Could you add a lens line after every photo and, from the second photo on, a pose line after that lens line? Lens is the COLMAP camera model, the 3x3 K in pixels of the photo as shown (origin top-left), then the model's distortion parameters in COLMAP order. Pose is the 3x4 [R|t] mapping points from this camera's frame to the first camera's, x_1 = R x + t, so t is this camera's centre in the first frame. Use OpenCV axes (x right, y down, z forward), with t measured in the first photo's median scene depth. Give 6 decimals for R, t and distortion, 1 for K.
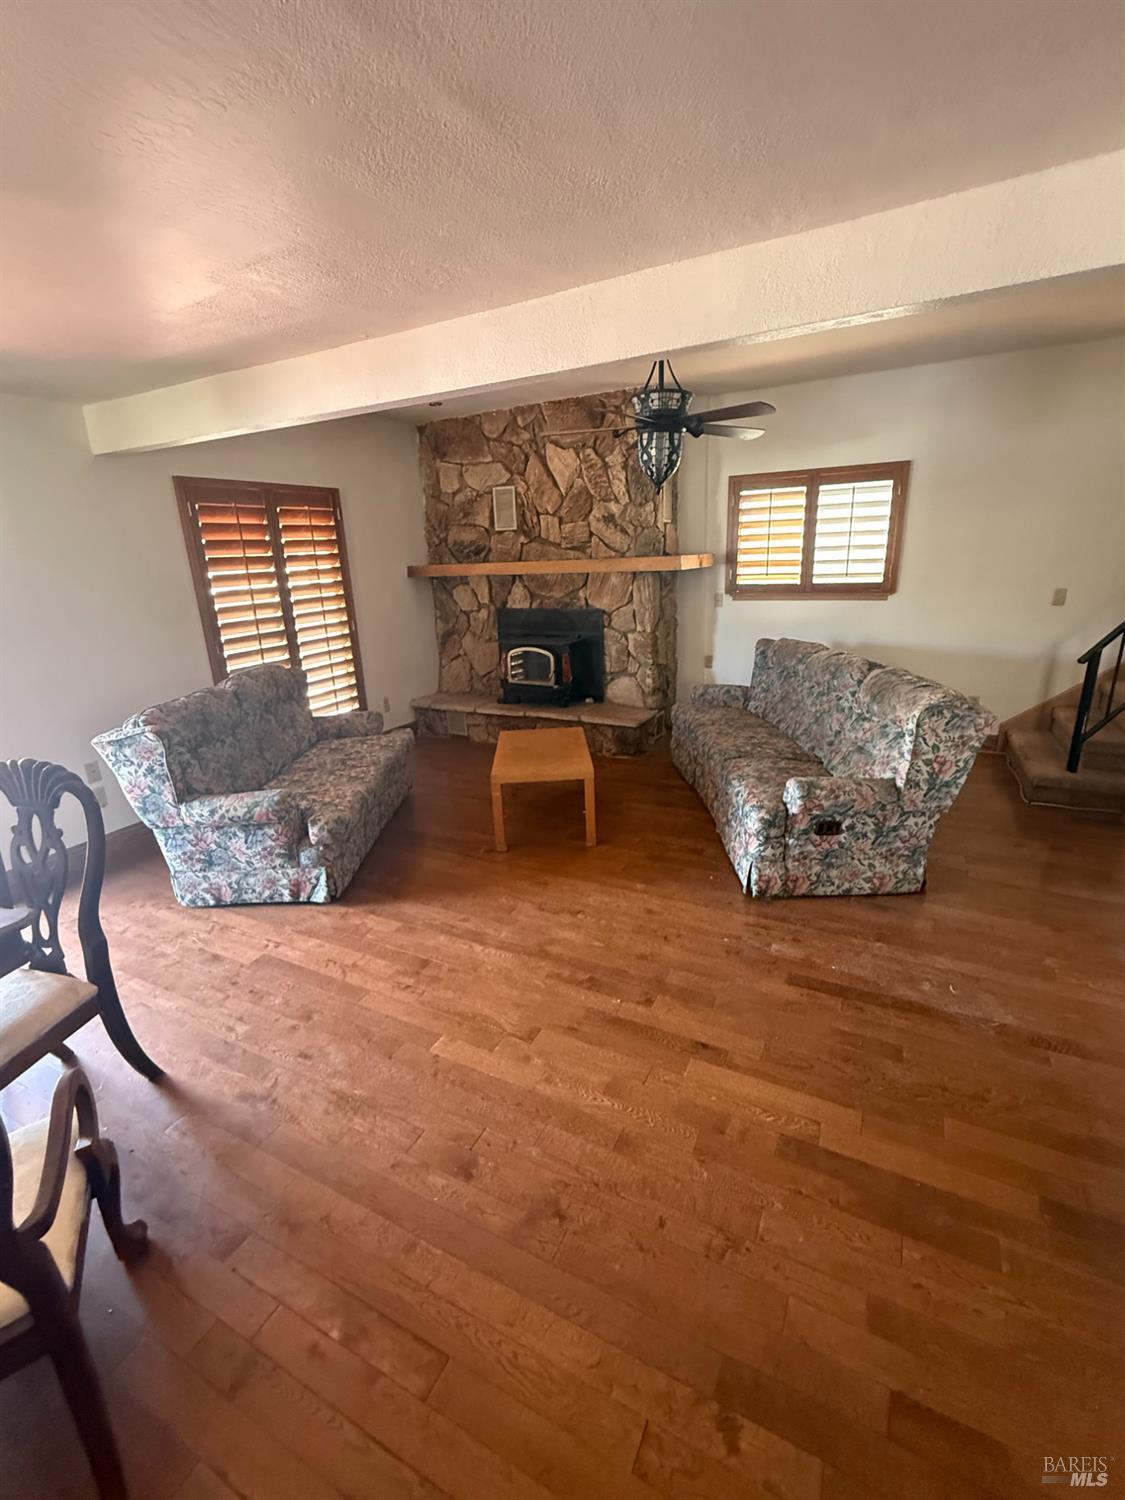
lens RADIAL K [[642.1, 0, 562.5], [0, 642.1, 750.0], [0, 0, 1]] dist [0.001986, 0.000284]
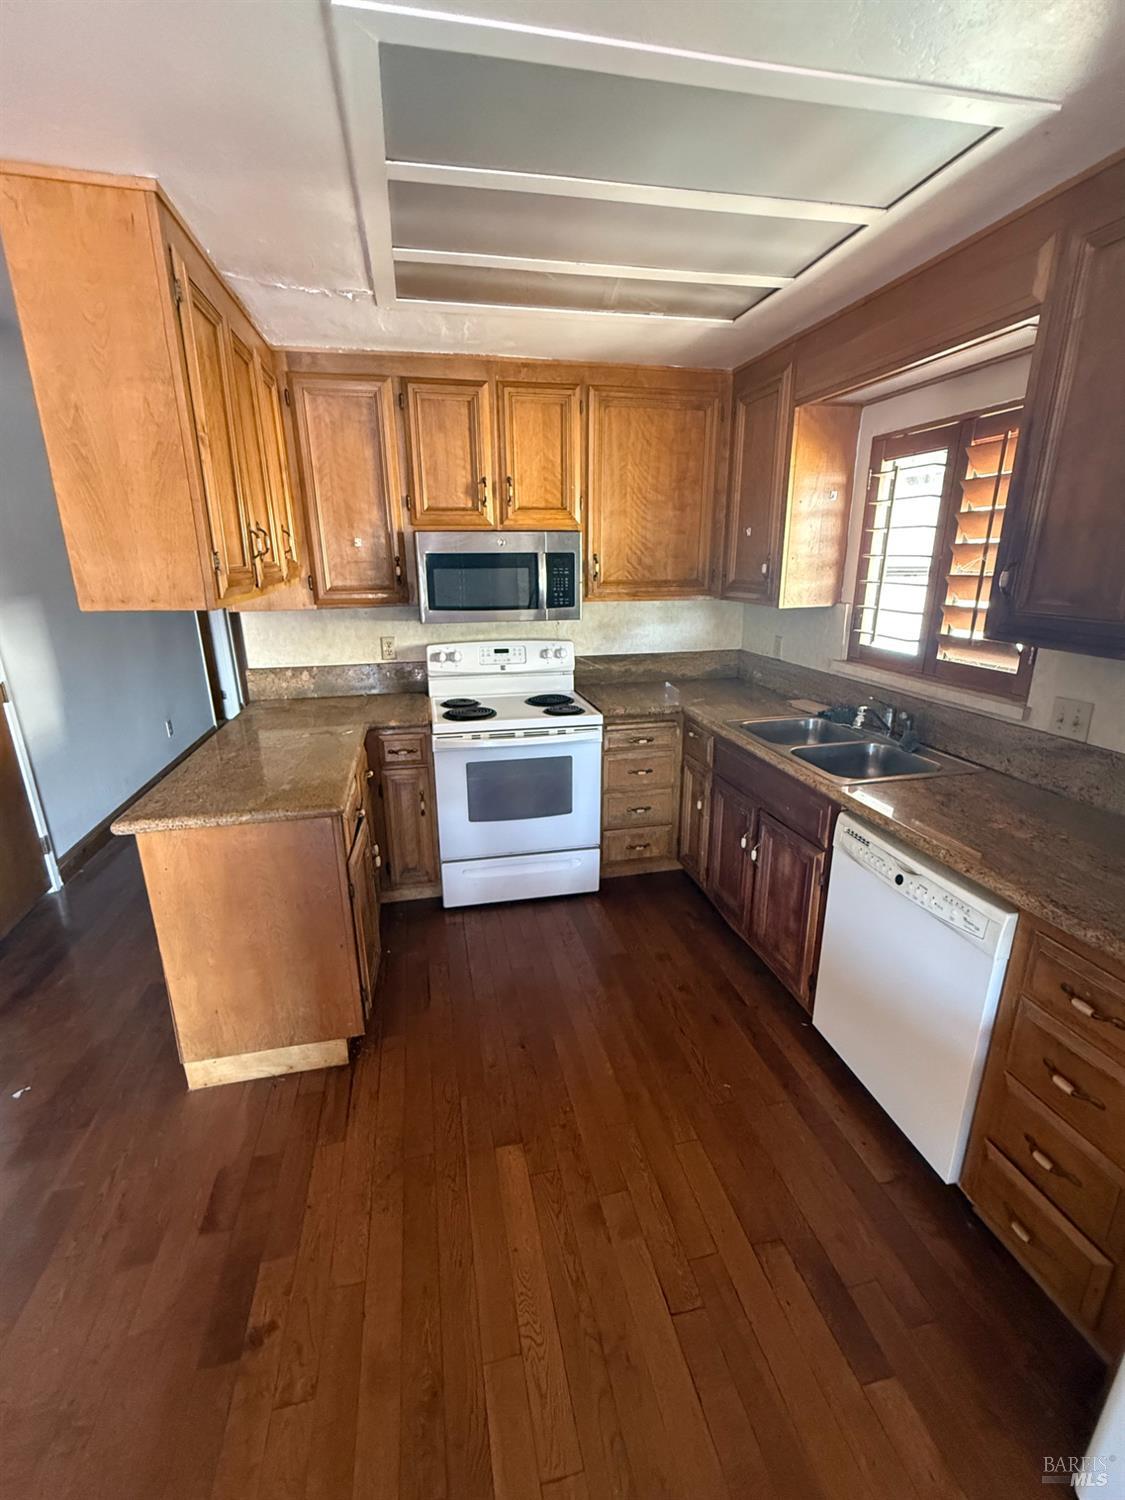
lens RADIAL K [[642.1, 0, 562.5], [0, 642.1, 750.0], [0, 0, 1]] dist [0.001986, 0.000284]
pose [[-0.640462, -0.178011, 0.747075, -0.344051], [0.266673, 0.860692, 0.433699, -0.090346], [-0.720204, 0.476992, -0.503770, 0.311767]]
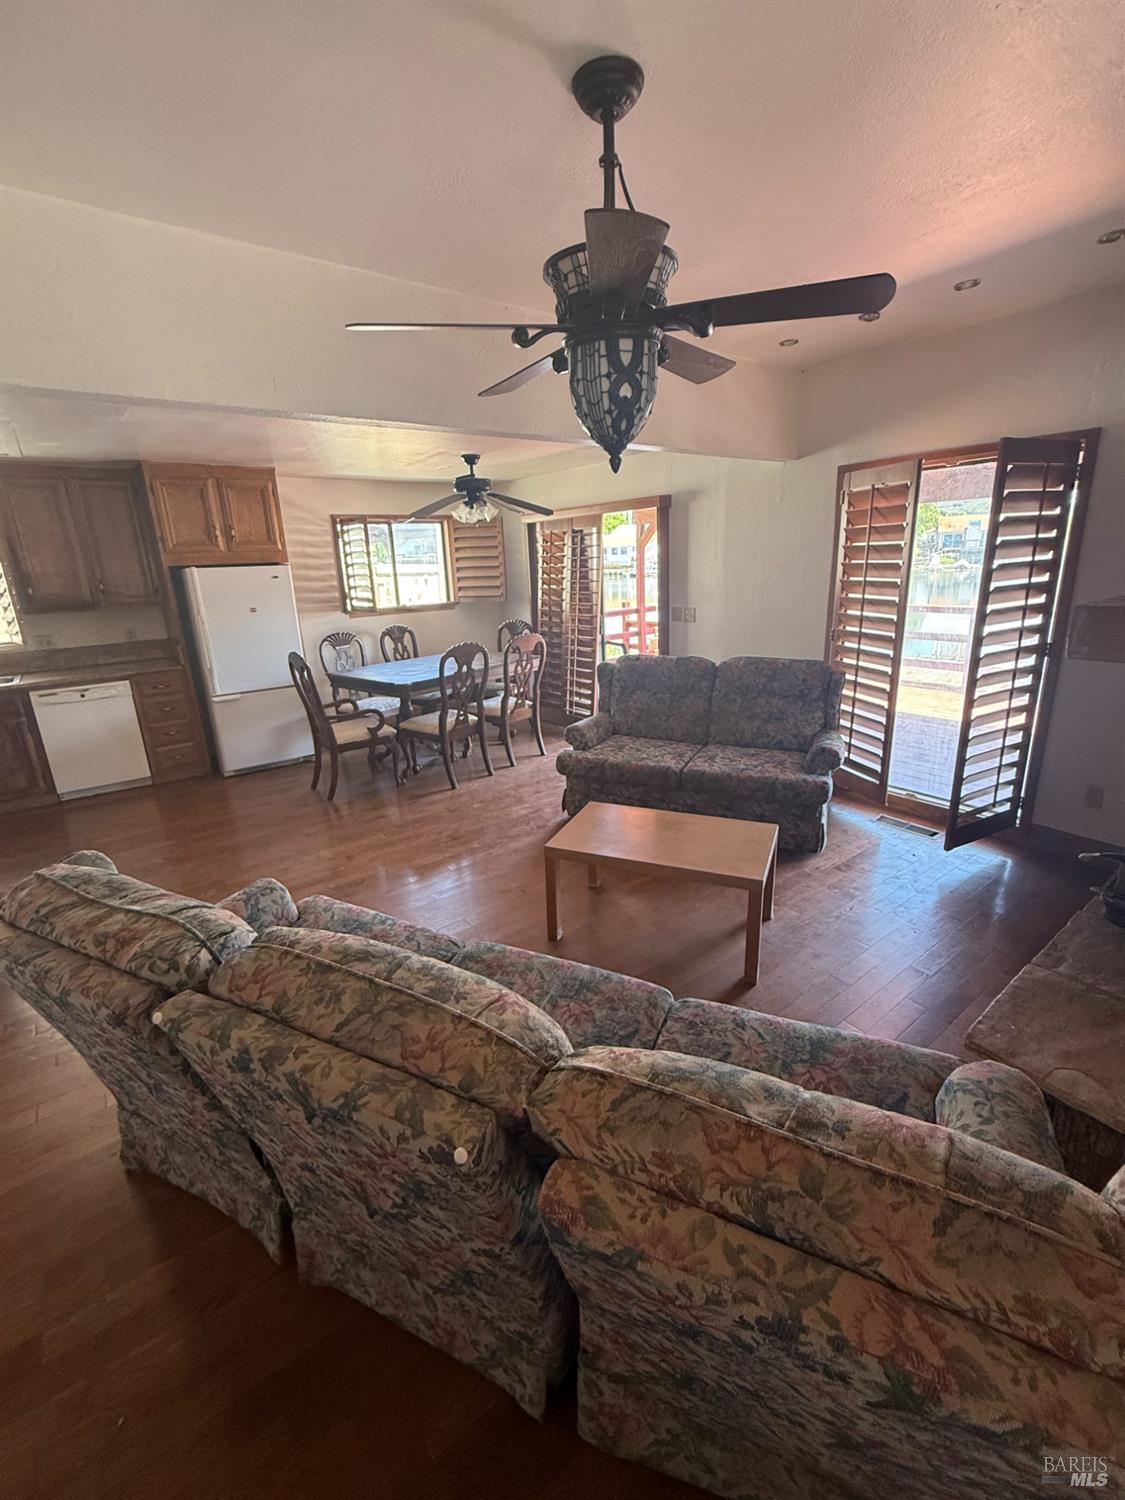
lens RADIAL K [[642.1, 0, 562.5], [0, 642.1, 750.0], [0, 0, 1]] dist [0.001986, 0.000284]
pose [[-0.429093, 0.315529, -0.846357, 0.863313], [-0.217259, 0.873441, 0.435774, -0.544364], [0.876743, 0.370866, -0.306236, 1.566340]]
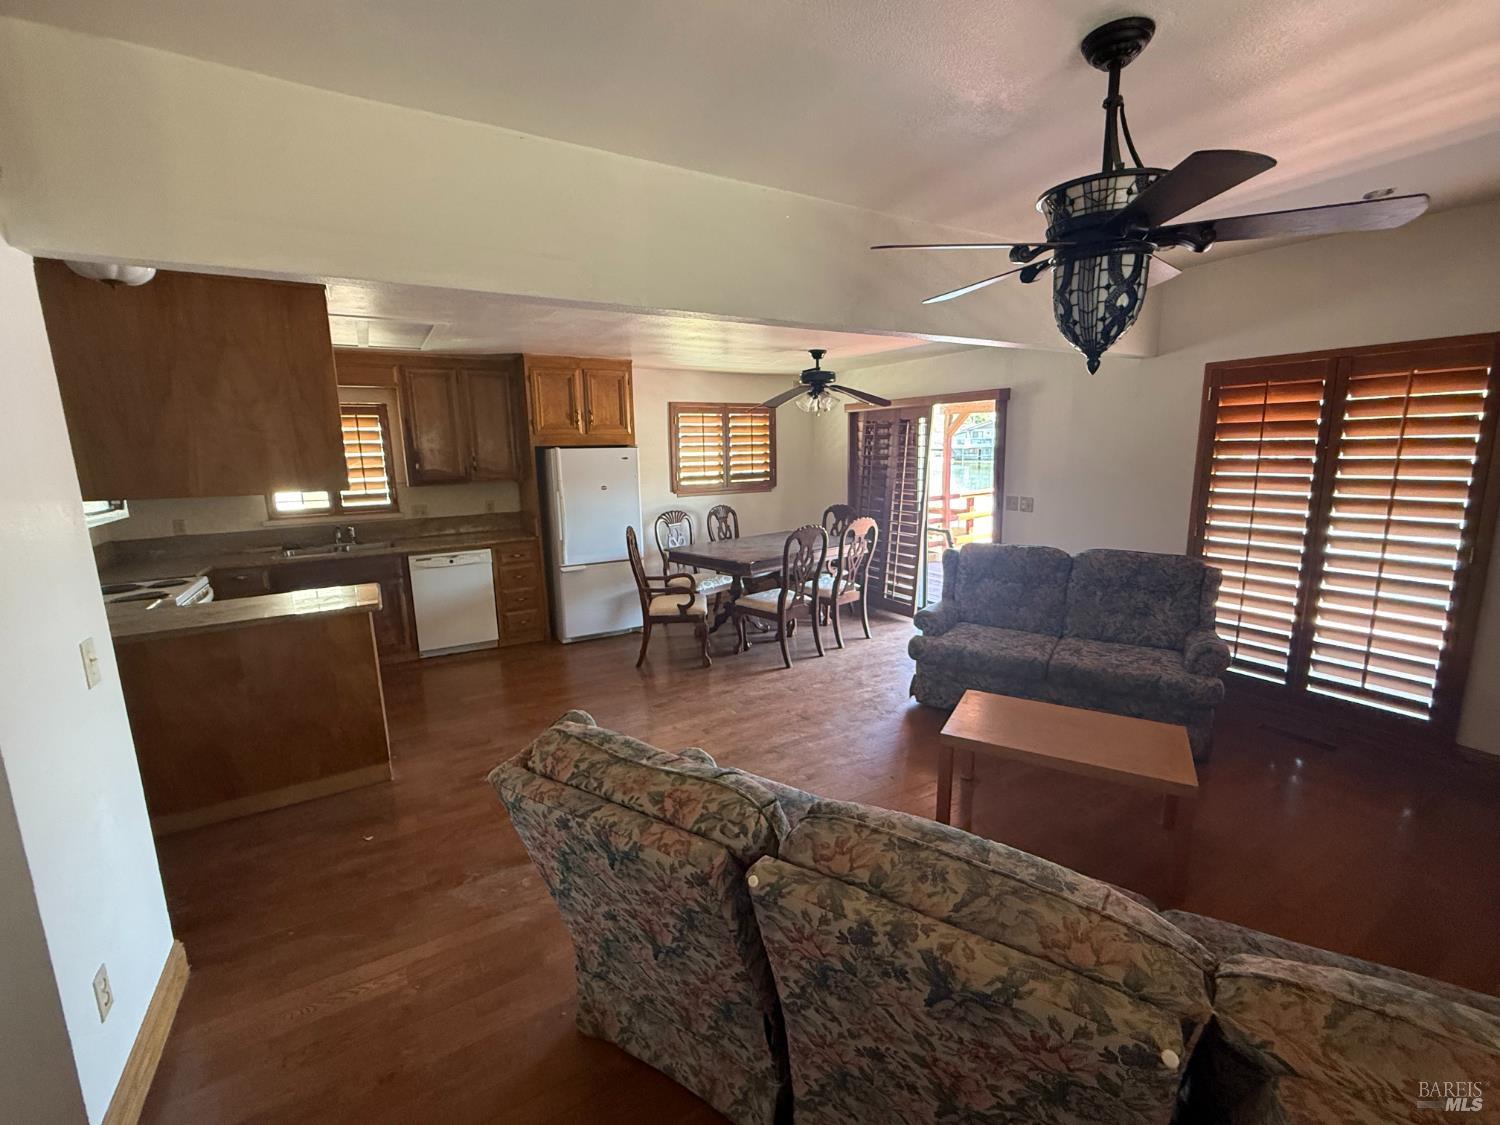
lens RADIAL K [[642.1, 0, 752.3], [0, 642.1, 560.6], [0, 0, 1]] dist [0.001986, 0.000284]
pose [[-0.527327, 0.203352, -0.824969, 0.991979], [-0.216173, 0.906877, 0.361722, -0.506452], [0.821703, 0.369082, -0.434262, 1.380670]]
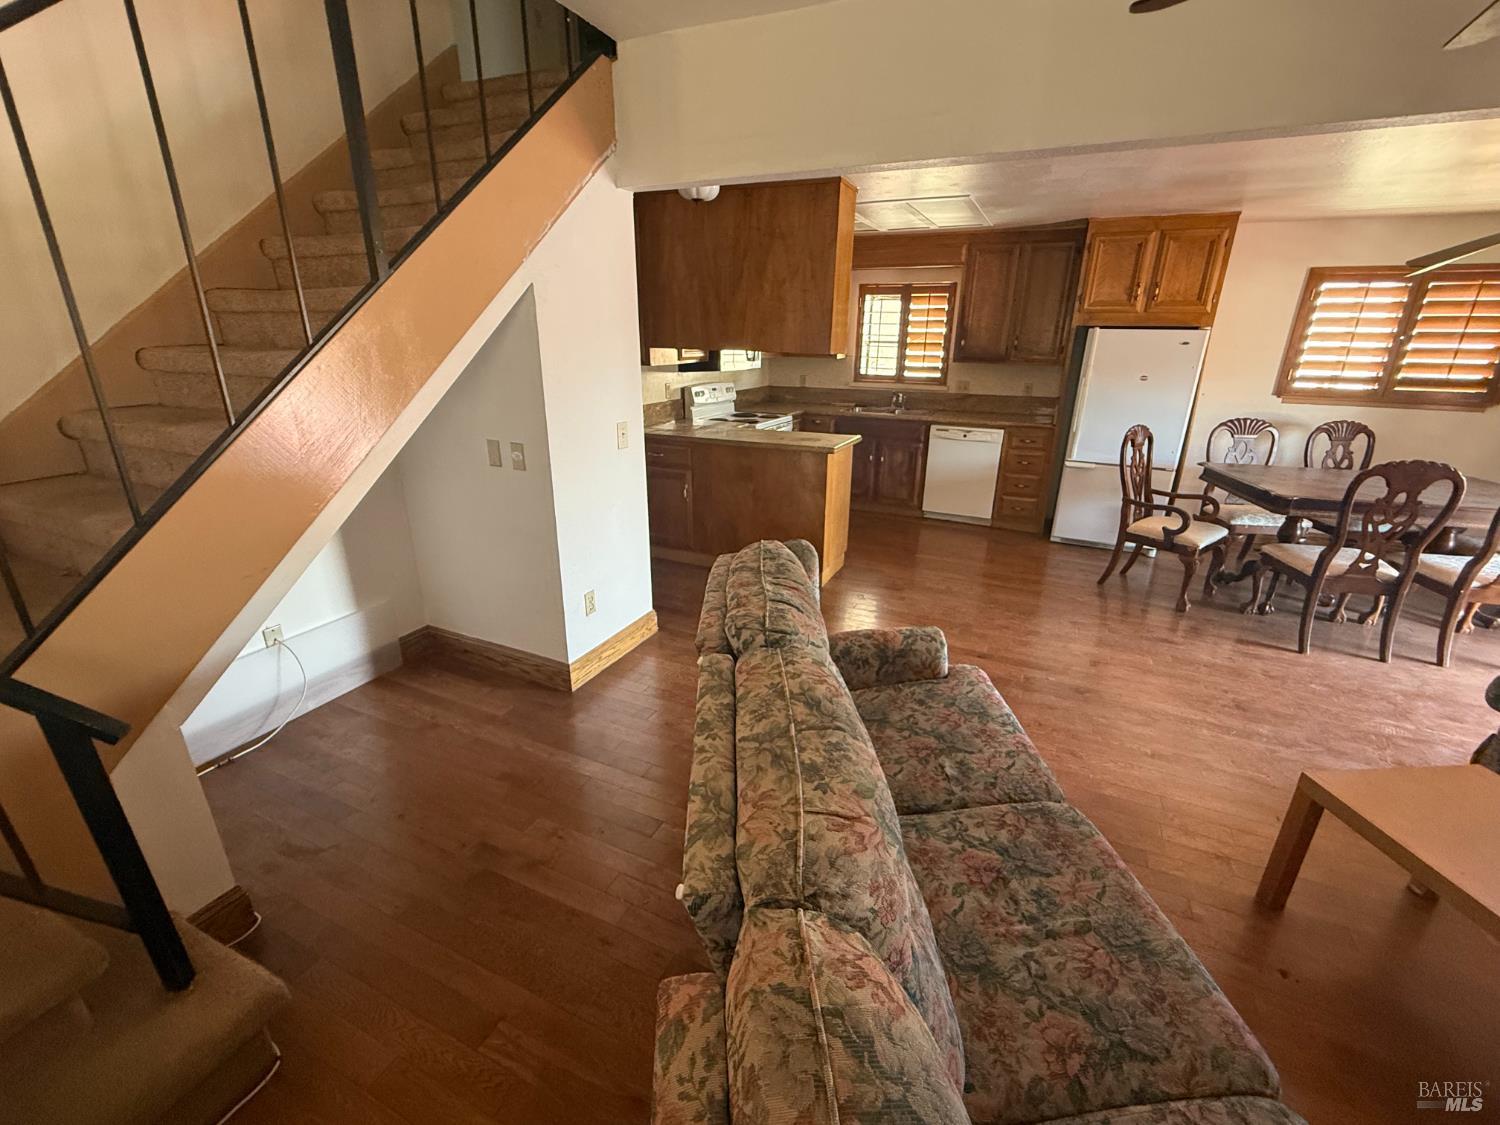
lens RADIAL K [[642.1, 0, 752.3], [0, 642.1, 560.6], [0, 0, 1]] dist [0.001986, 0.000284]
pose [[-0.998694, 0.041630, -0.029604, 0.646191], [0.015355, 0.797376, 0.603288, -0.551028], [0.048720, 0.602046, -0.796974, 1.659946]]
